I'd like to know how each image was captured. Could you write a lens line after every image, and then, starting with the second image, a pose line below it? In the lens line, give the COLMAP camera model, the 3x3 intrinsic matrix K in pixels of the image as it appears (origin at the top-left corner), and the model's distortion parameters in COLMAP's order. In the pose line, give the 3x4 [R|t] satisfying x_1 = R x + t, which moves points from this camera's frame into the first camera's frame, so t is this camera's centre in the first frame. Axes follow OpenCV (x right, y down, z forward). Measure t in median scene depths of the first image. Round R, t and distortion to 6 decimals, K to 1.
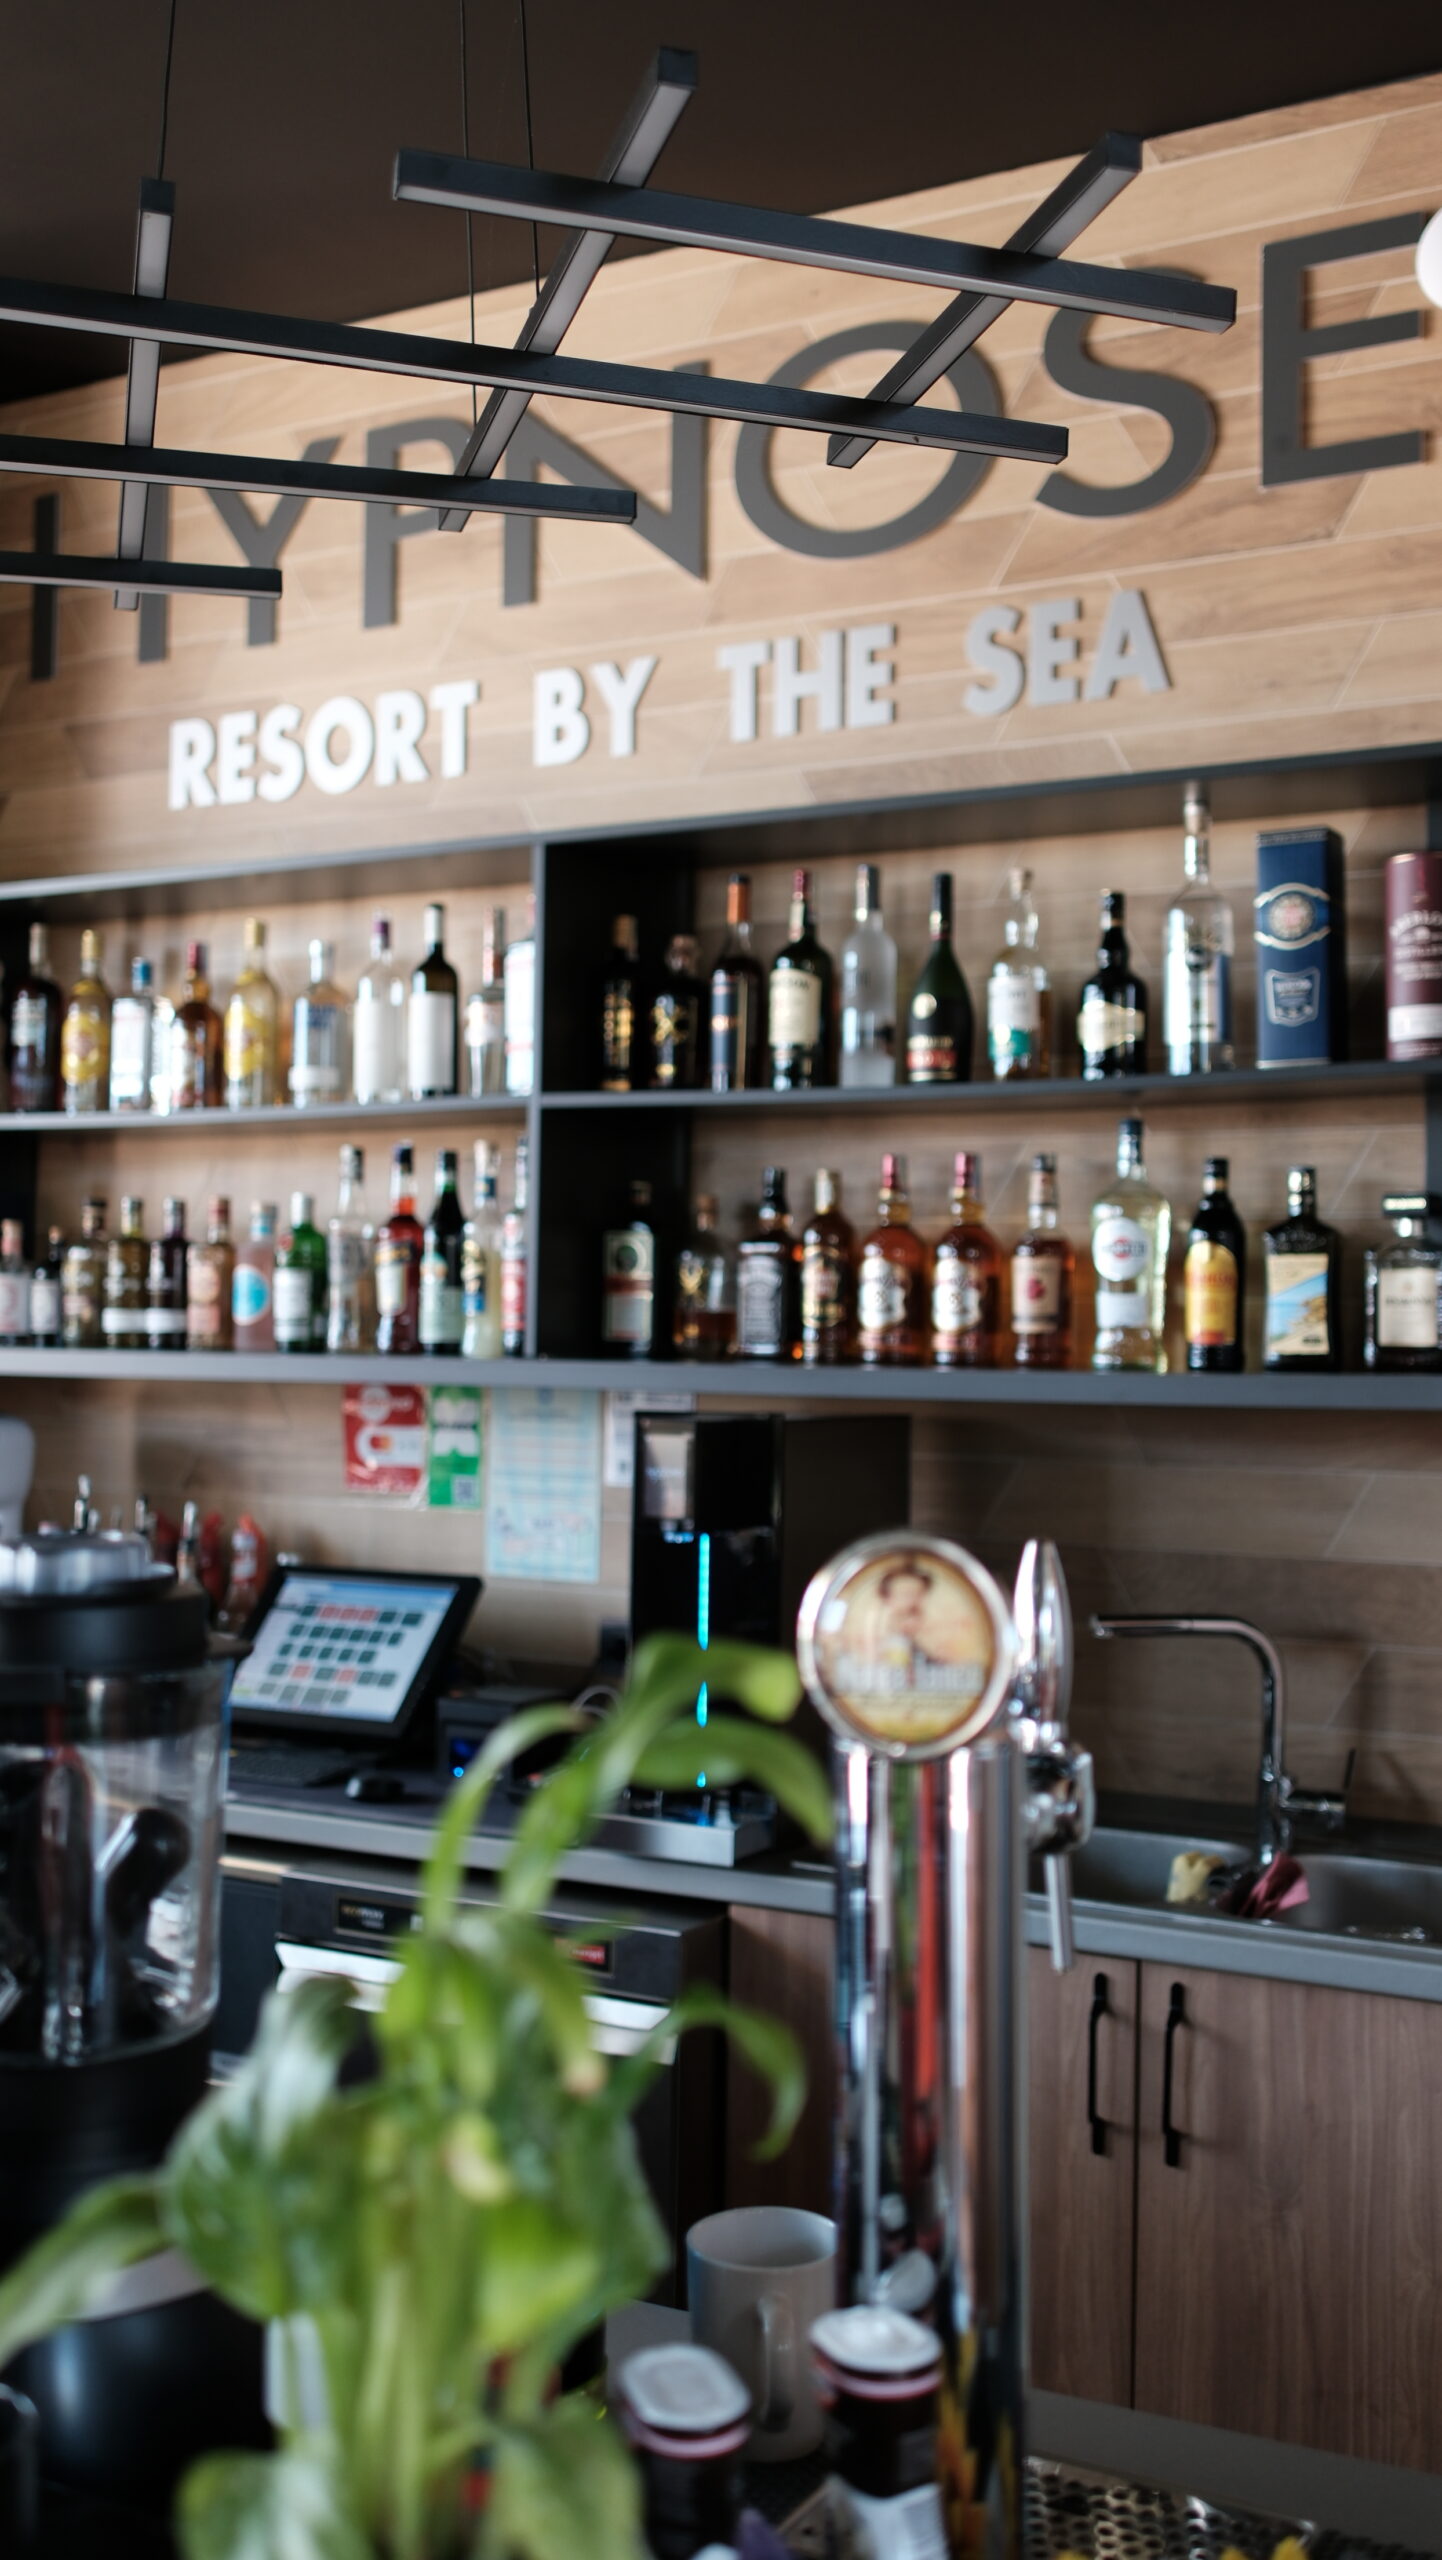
lens RADIAL K [[2452.0, 0, 718.4], [0, 2452.0, 1280.8], [0, 0, 1]] dist [0.010900, 0.000000]
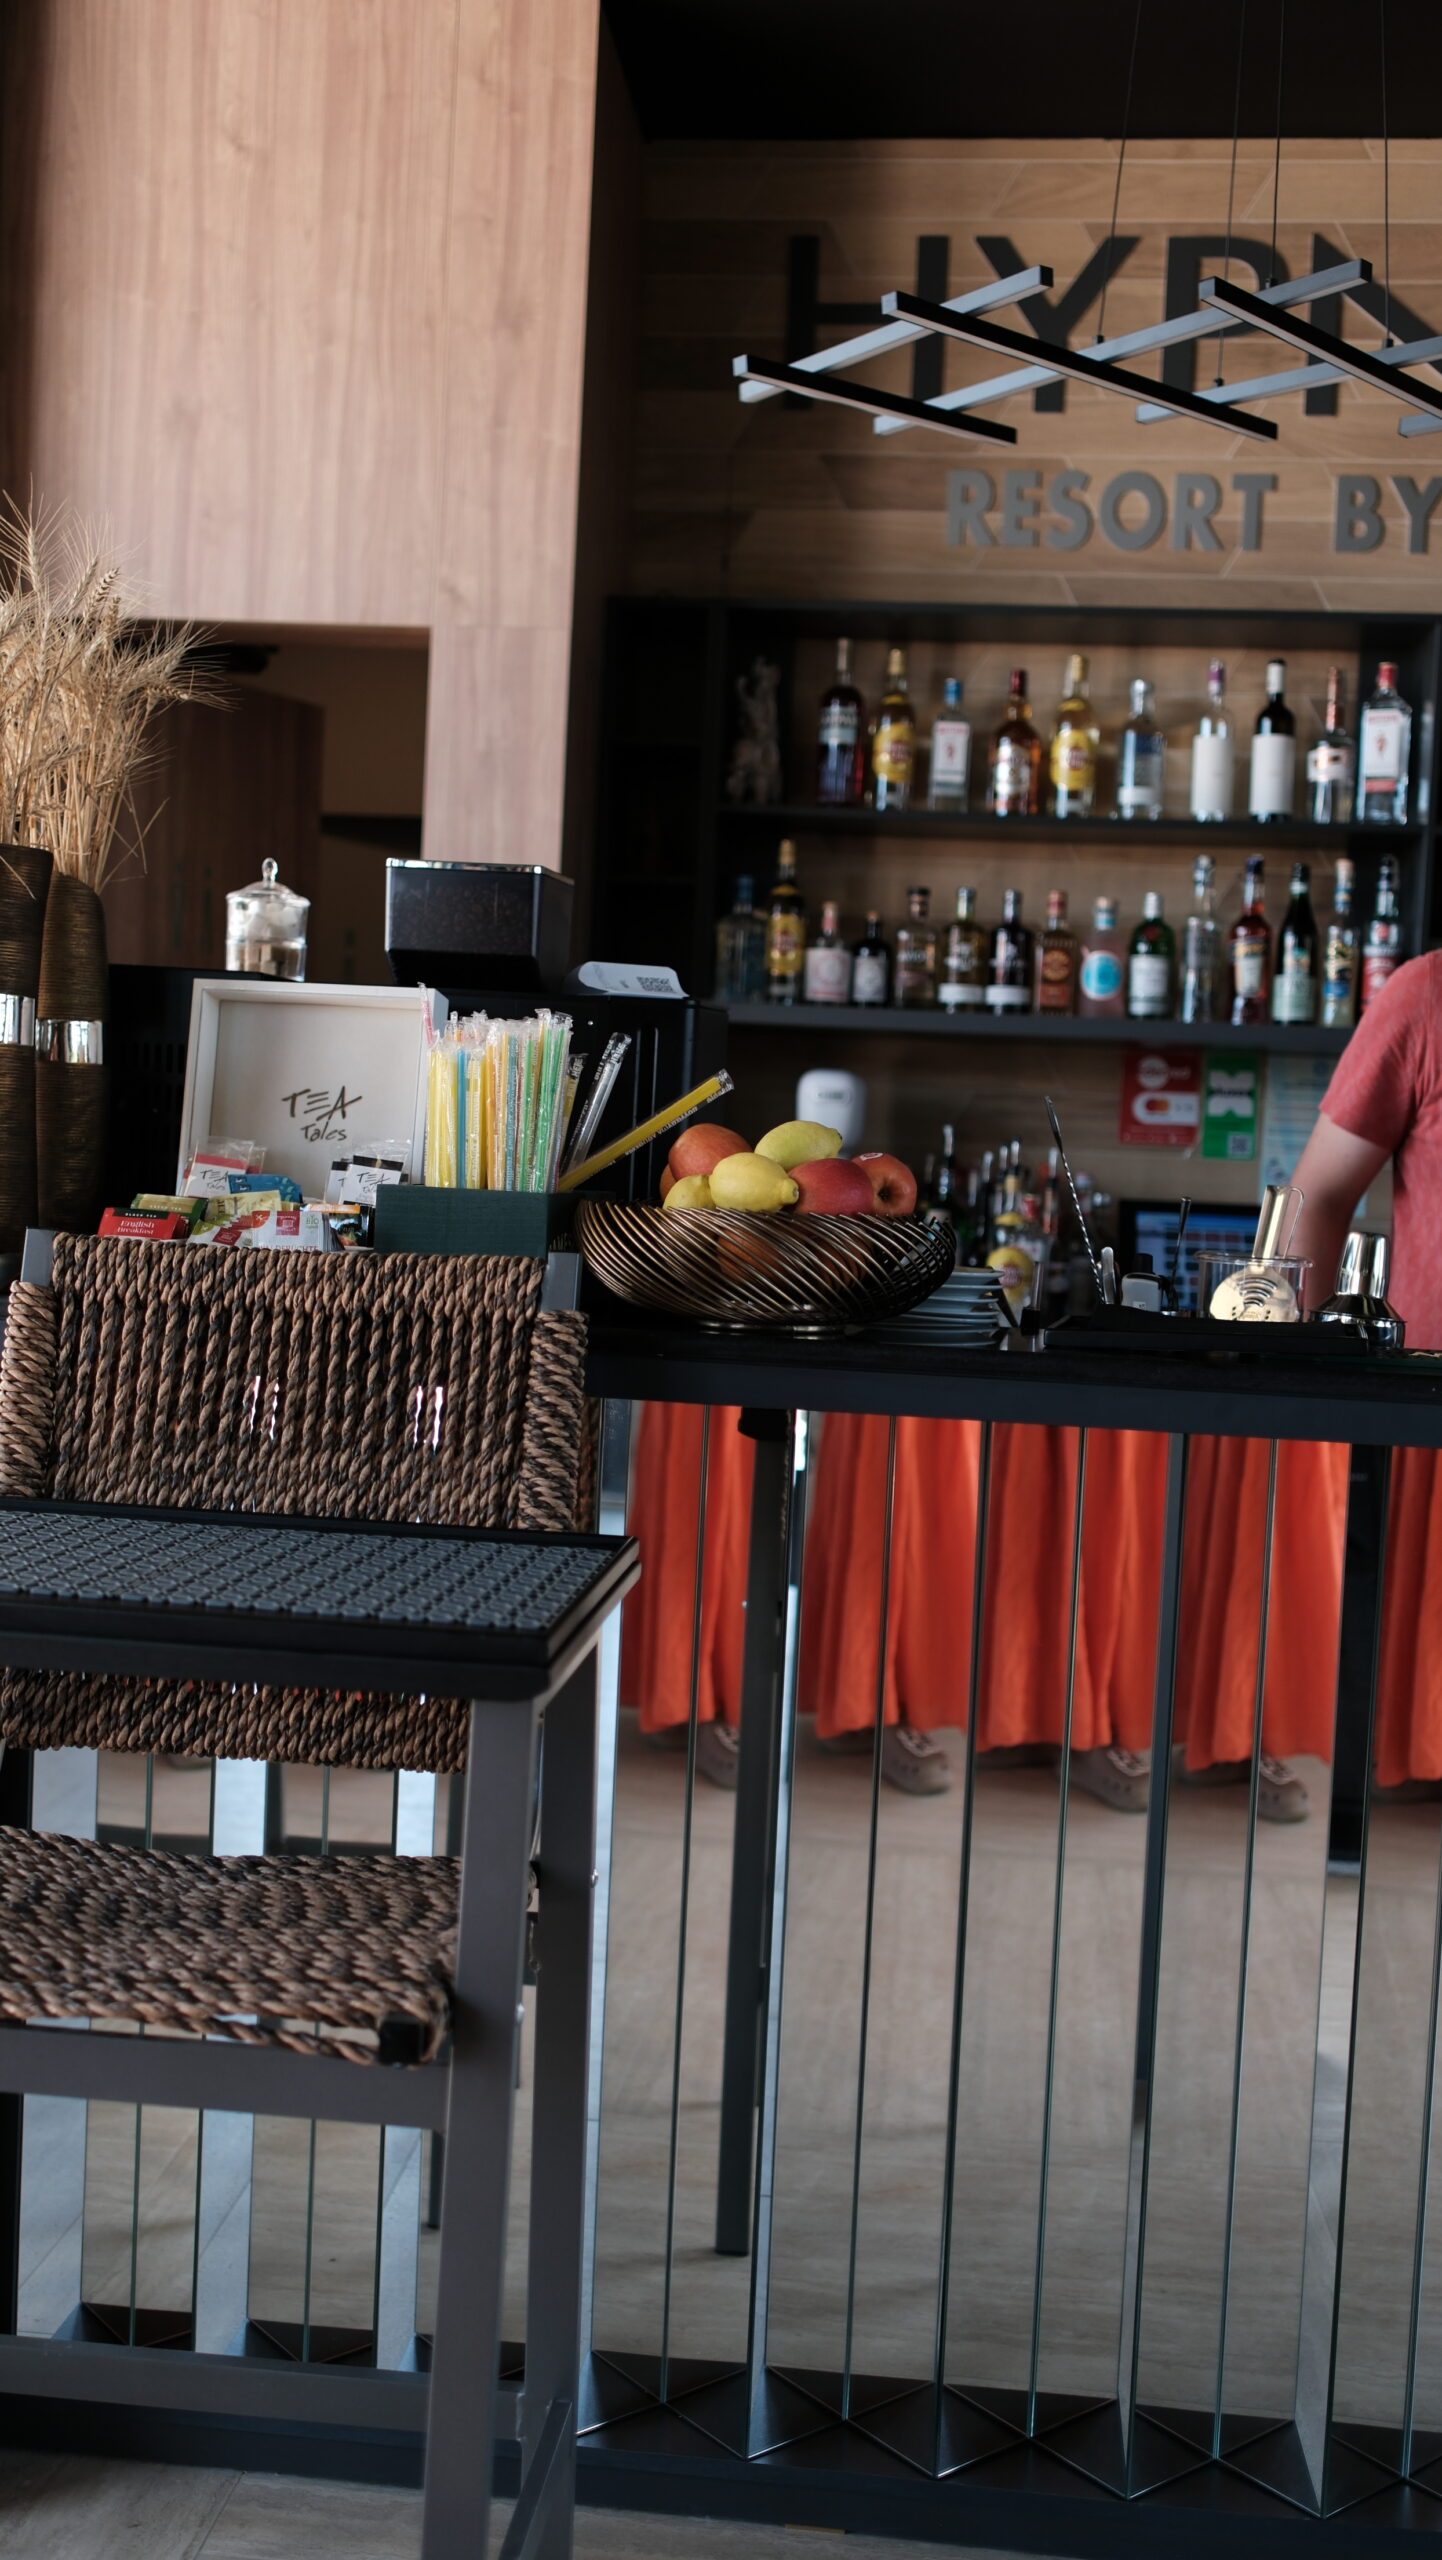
lens RADIAL K [[2452.0, 0, 724.4], [0, 2452.0, 1279.9], [0, 0, 1]] dist [0.010900, 0.000000]
pose [[0.925848, 0.007956, 0.377812, -0.800529], [-0.042027, 0.995744, 0.082021, 0.062003], [-0.375552, -0.091817, 0.922242, -0.047276]]
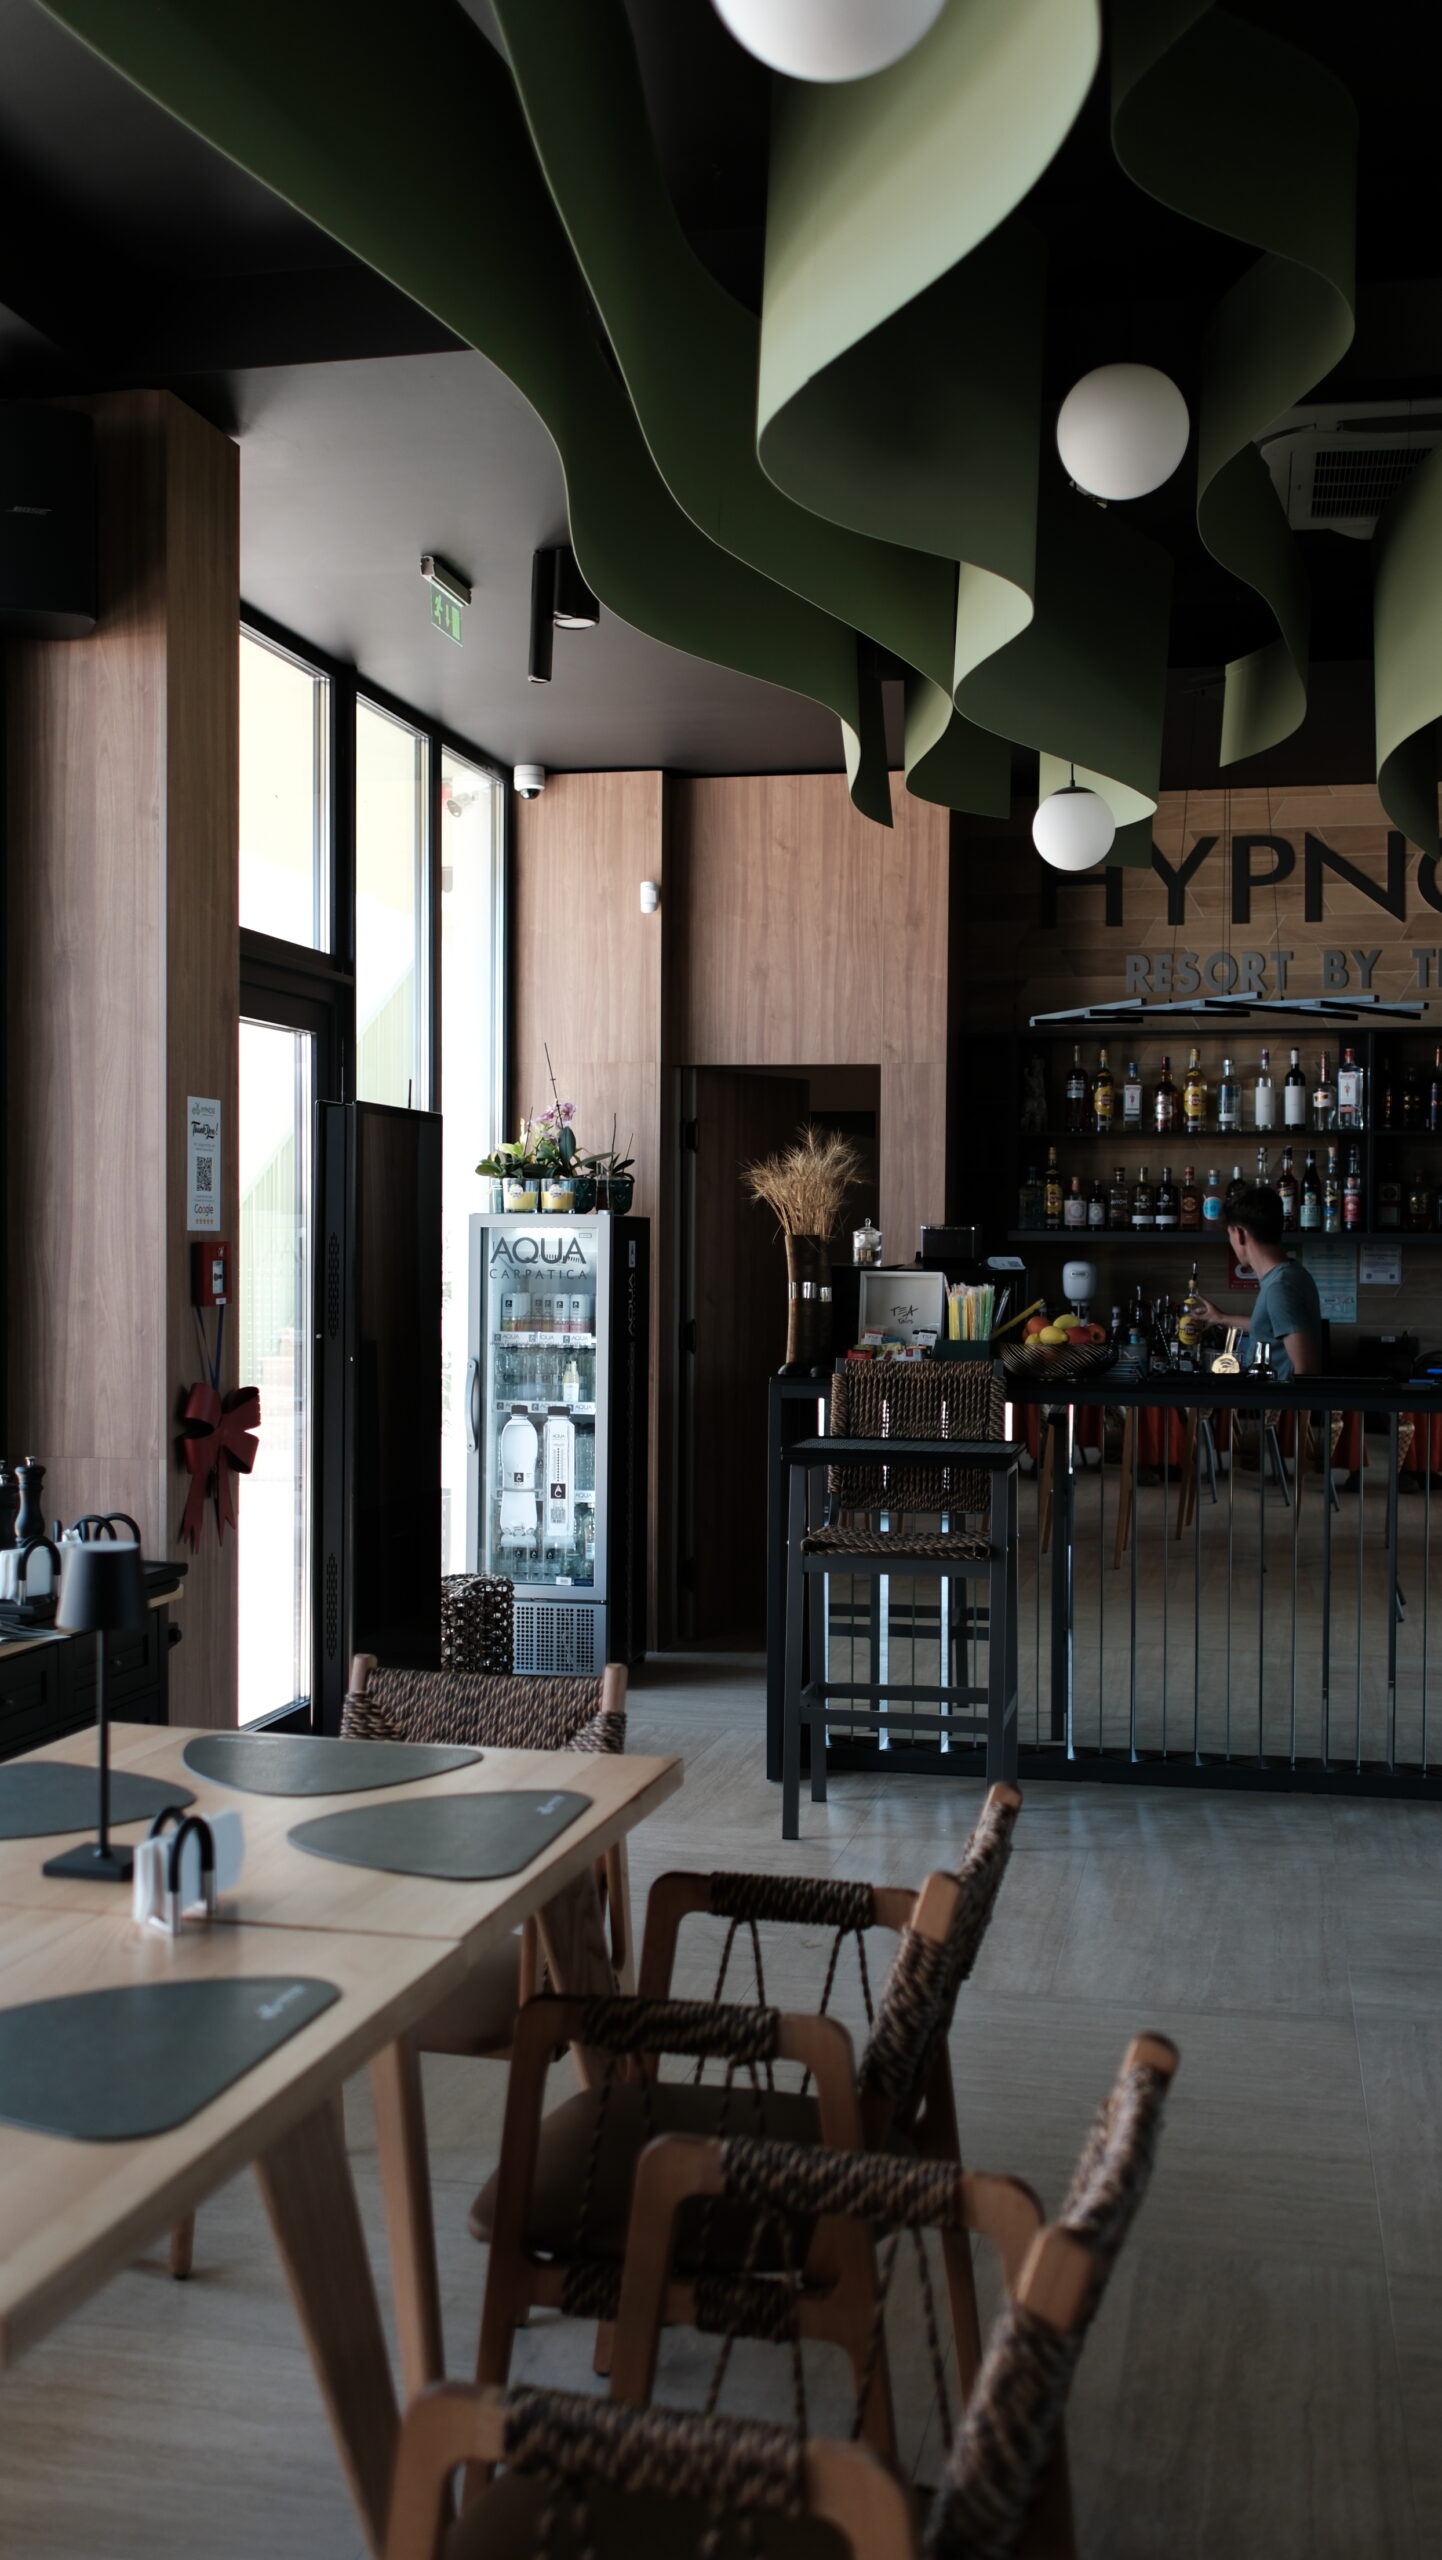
lens RADIAL K [[2452.0, 0, 723.2], [0, 2452.0, 1280.0], [0, 0, 1]] dist [0.010900, 0.000000]
pose [[0.960540, -0.014385, 0.277769, -1.301489], [0.001487, 0.998913, 0.046588, -0.036374], [-0.278138, -0.044337, 0.959517, -1.159113]]
